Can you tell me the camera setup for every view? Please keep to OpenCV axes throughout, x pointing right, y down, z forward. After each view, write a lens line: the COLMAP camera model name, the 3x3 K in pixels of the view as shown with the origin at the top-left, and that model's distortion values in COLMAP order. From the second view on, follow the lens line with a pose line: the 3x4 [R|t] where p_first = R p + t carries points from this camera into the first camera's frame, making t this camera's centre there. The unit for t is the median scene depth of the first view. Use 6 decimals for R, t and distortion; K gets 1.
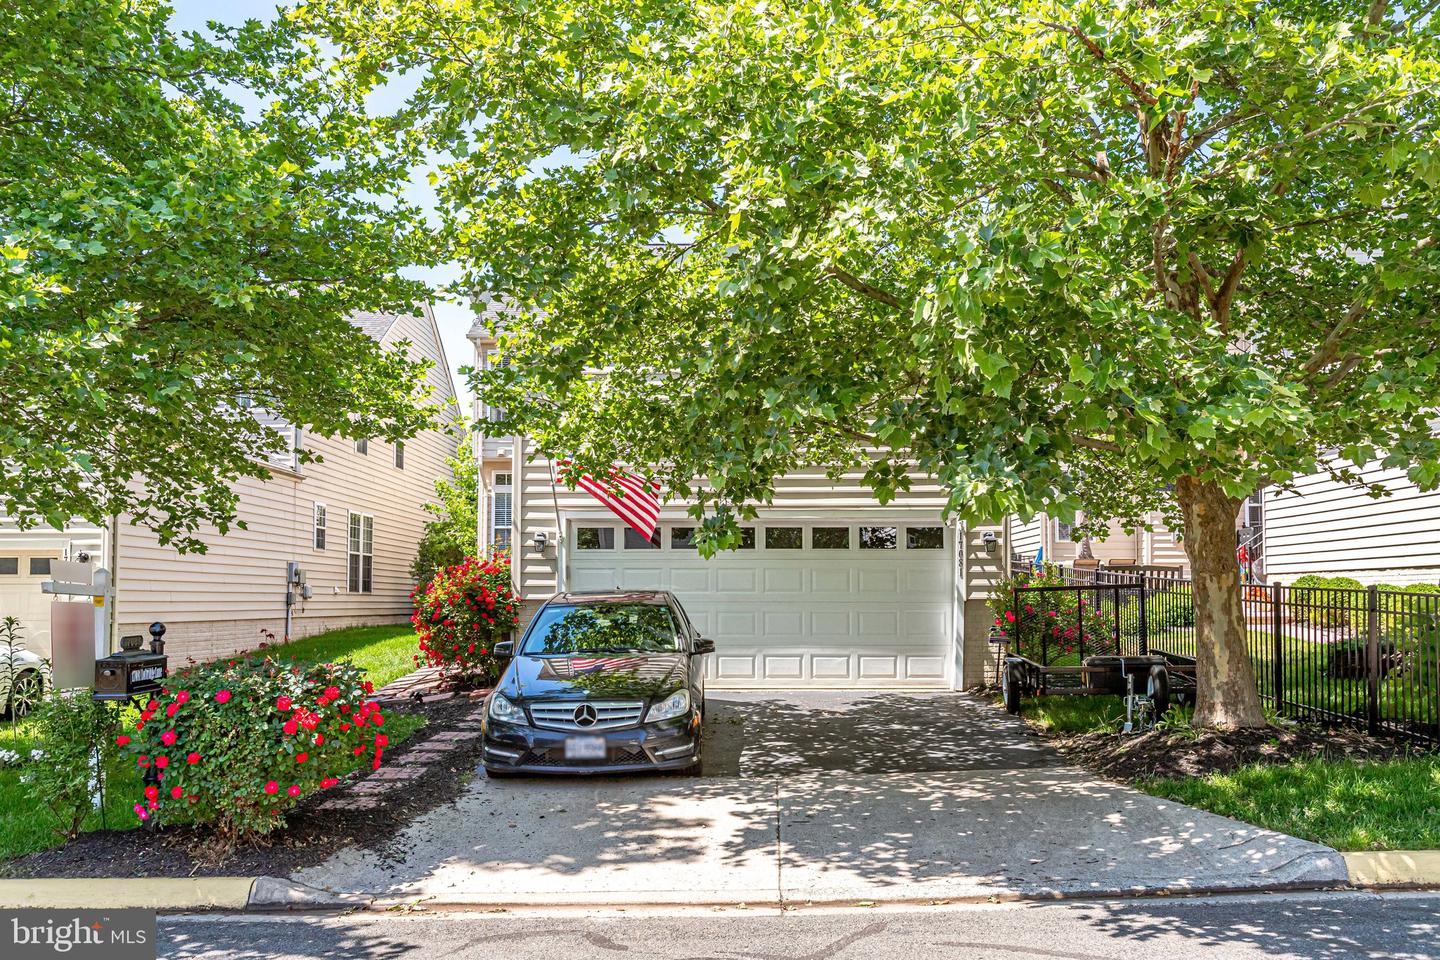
lens RADIAL K [[1193.3, 0, 720.0], [0, 1193.3, 480.0], [0, 0, 1]] dist [-0.005948, -0.001610]
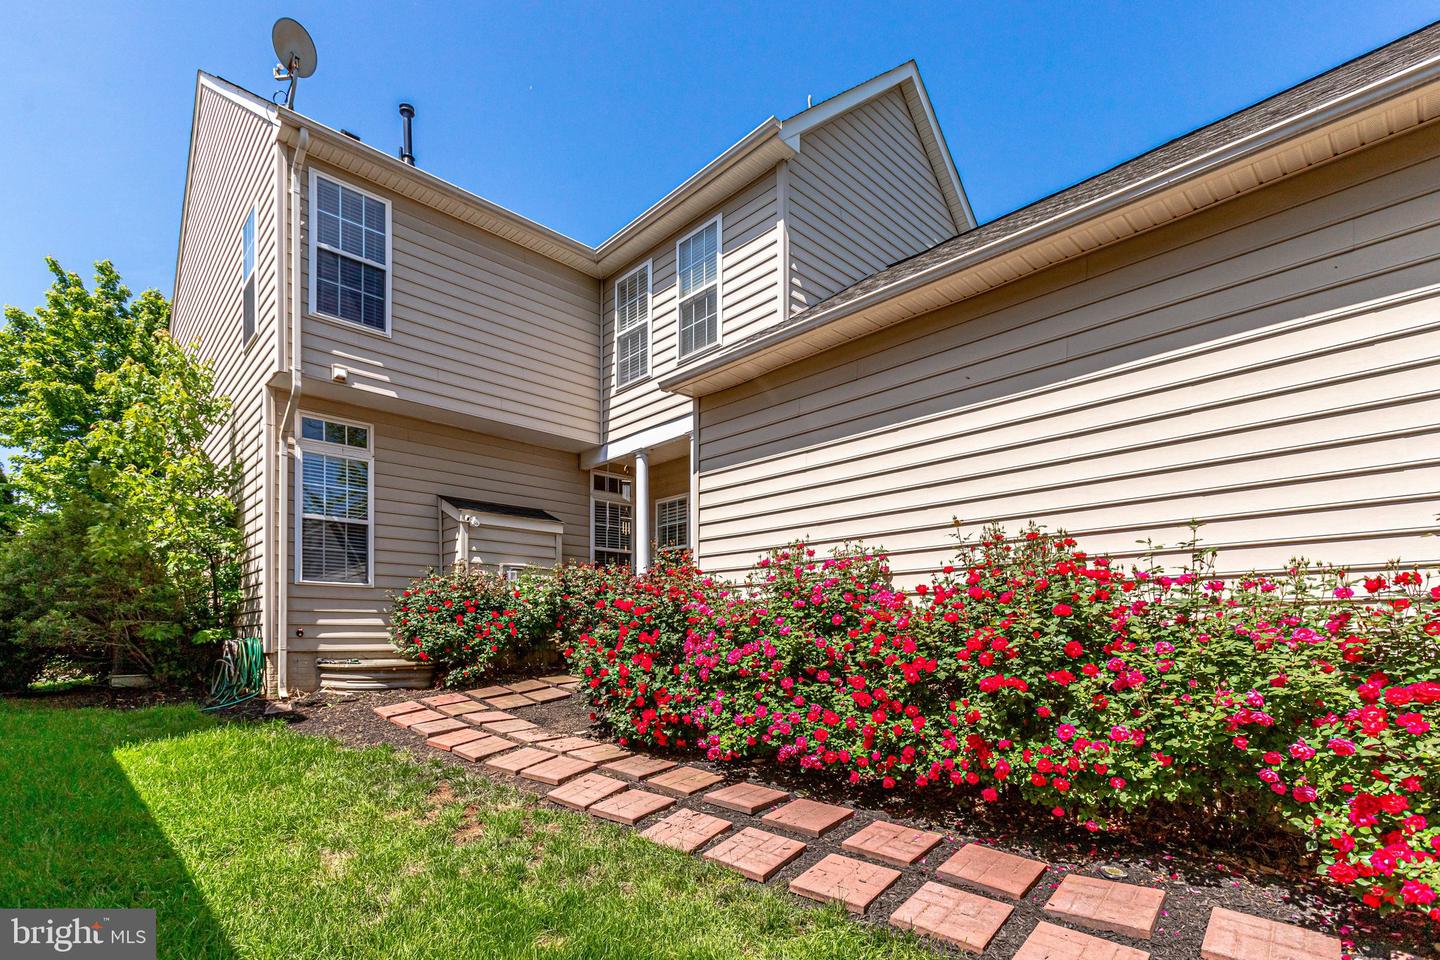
lens RADIAL K [[692.0, 0, 719.1], [0, 692.0, 629.6], [0, 0, 1]] dist [0.000124, 0.000189]
pose [[0.704783, 0.007782, 0.709380, -0.291002], [-0.070383, 0.995774, 0.059003, 0.061855], [-0.705923, -0.091513, 0.702352, 0.673612]]
